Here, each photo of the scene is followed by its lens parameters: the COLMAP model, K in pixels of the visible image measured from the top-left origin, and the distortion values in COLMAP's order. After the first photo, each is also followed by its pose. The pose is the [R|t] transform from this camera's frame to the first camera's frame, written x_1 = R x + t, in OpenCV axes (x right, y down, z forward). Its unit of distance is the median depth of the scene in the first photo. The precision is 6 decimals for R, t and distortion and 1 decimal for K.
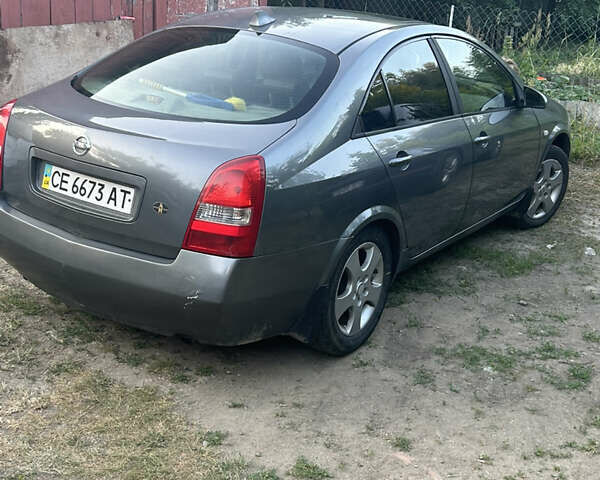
lens RADIAL K [[747.9, 0, 302.7], [0, 747.9, 238.6], [0, 0, 1]] dist [0.187365, -0.399628]
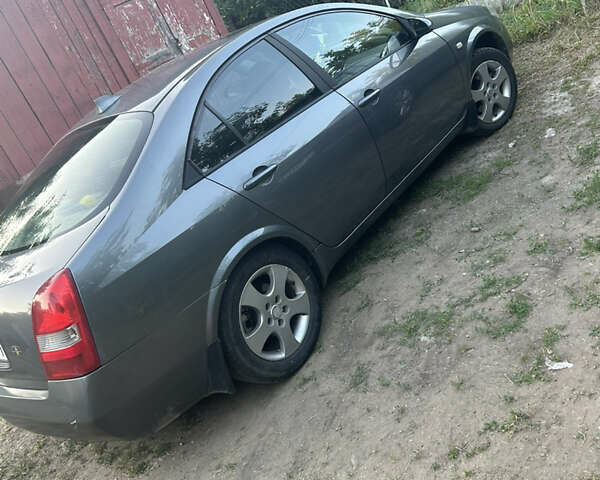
lens RADIAL K [[563.5, 0, 300.9], [0, 563.5, 238.8], [0, 0, 1]] dist [0.138494, -0.269956]
pose [[0.878035, -0.407938, -0.250282, 0.340259], [0.428013, 0.903299, 0.029248, -0.029663], [0.214148, -0.132805, 0.967731, 0.287764]]
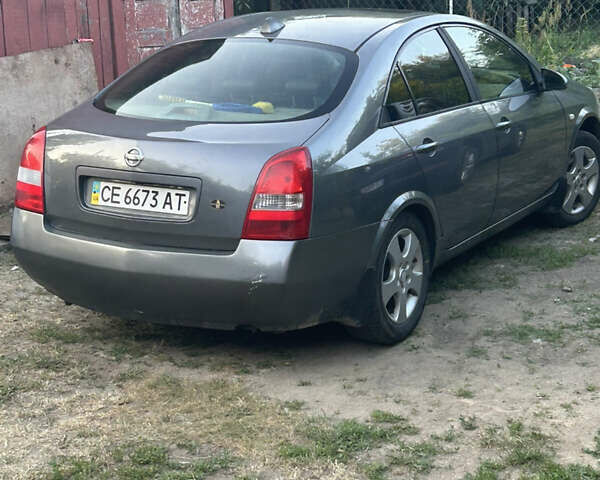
lens RADIAL K [[1095.6, 0, 298.1], [0, 1095.6, 241.4], [0, 0, 1]] dist [0.197812, -0.184013]
pose [[0.993681, -0.104686, 0.040492, -0.119487], [0.107697, 0.990863, -0.081190, 0.127382], [-0.031623, 0.085038, 0.995876, -0.475450]]
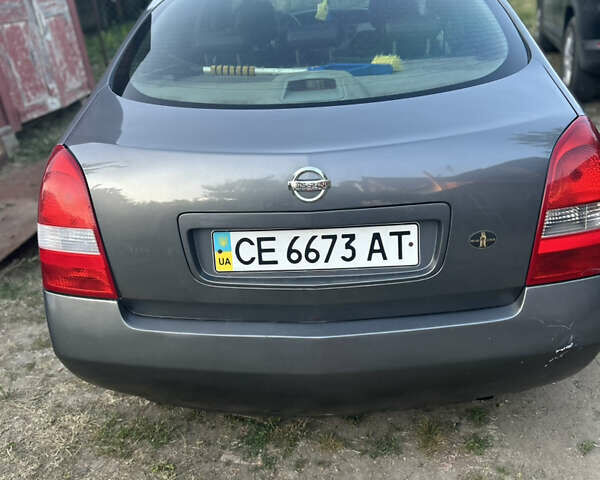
lens RADIAL K [[563.5, 0, 300.9], [0, 563.5, 238.8], [0, 0, 1]] dist [0.138494, -0.269956]
pose [[0.856308, -0.343183, 0.385955, -0.420799], [0.292110, 0.938113, 0.186053, -0.146047], [-0.425920, -0.046577, 0.903561, 0.525100]]
